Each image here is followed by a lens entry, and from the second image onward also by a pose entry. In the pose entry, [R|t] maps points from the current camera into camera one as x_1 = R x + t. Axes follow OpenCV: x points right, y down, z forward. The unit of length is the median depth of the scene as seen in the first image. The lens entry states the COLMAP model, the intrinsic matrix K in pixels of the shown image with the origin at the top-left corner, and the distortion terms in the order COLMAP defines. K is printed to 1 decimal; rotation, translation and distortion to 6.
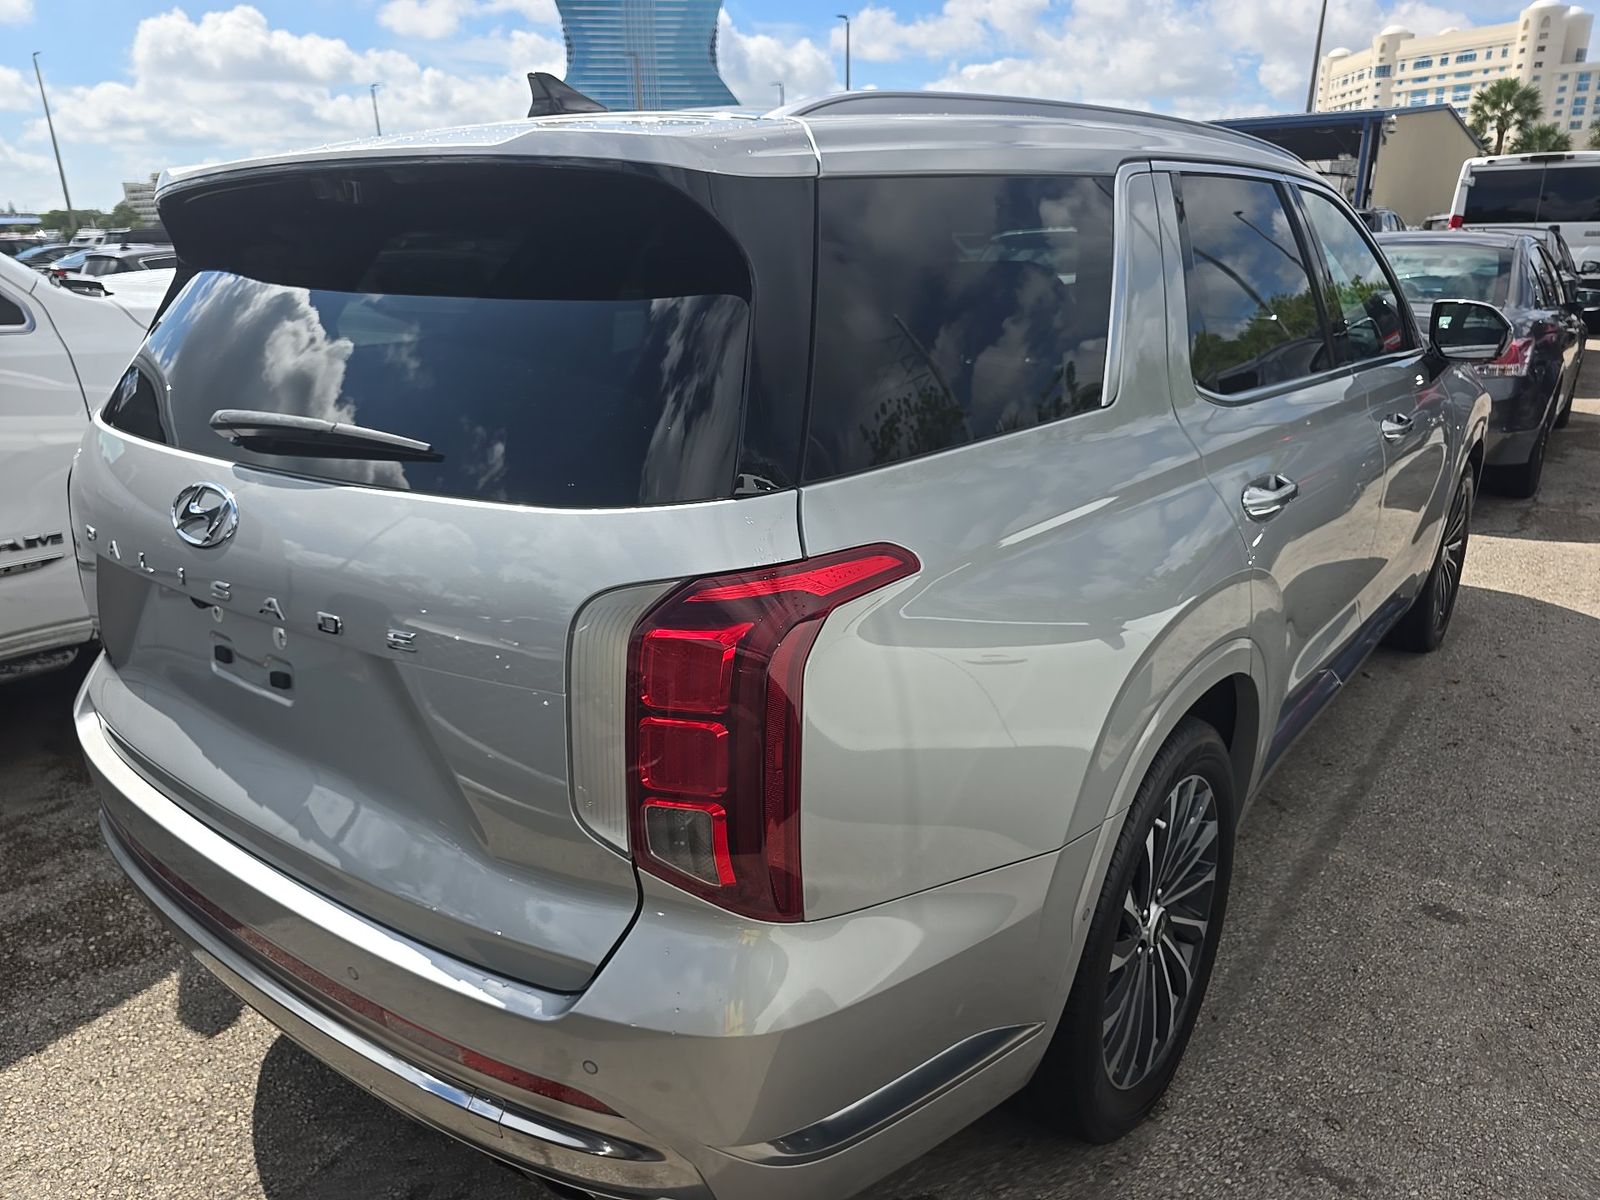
lens RADIAL K [[1131.8, 0, 792.2], [0, 1131.8, 601.2], [0, 0, 1]] dist [0.046928, -0.054887]
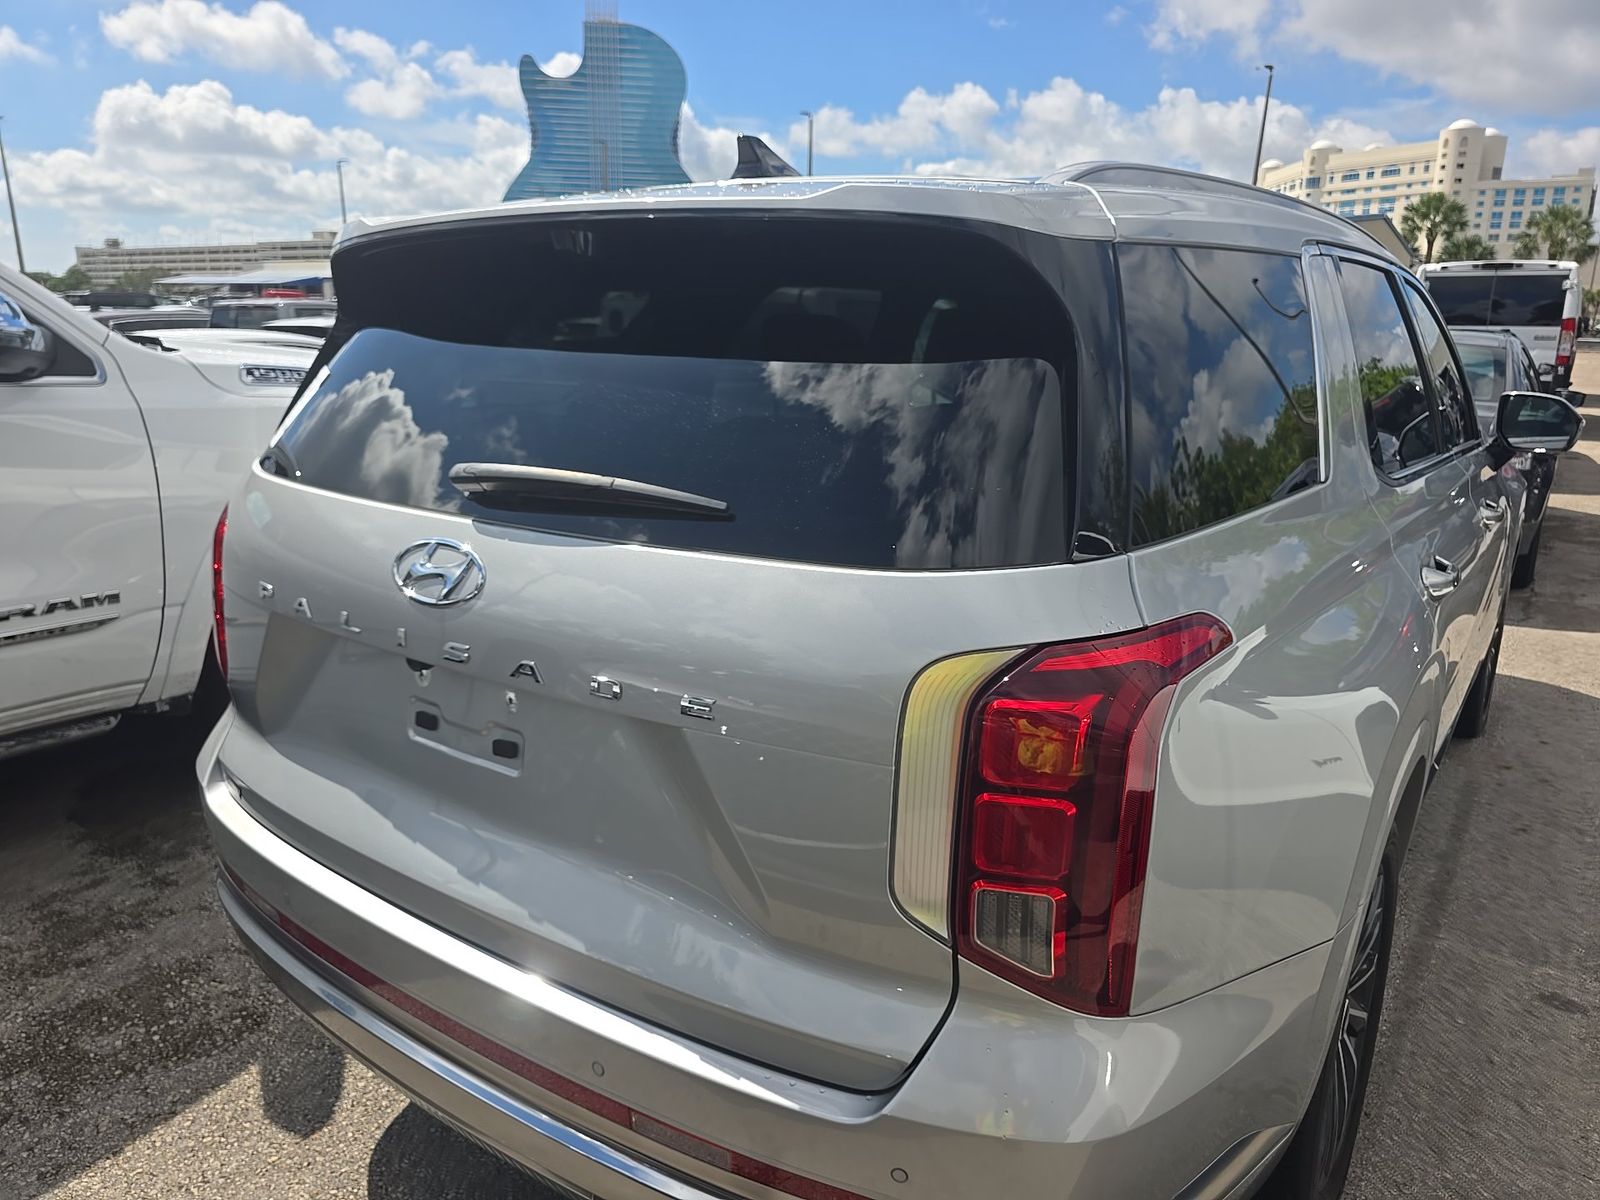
lens RADIAL K [[1131.8, 0, 792.2], [0, 1131.8, 601.2], [0, 0, 1]] dist [0.046928, -0.054887]
pose [[0.998649, 0.019173, 0.048306, -0.139643], [-0.015872, 0.997571, -0.067826, 0.004076], [-0.049490, 0.066968, 0.996527, 0.024258]]
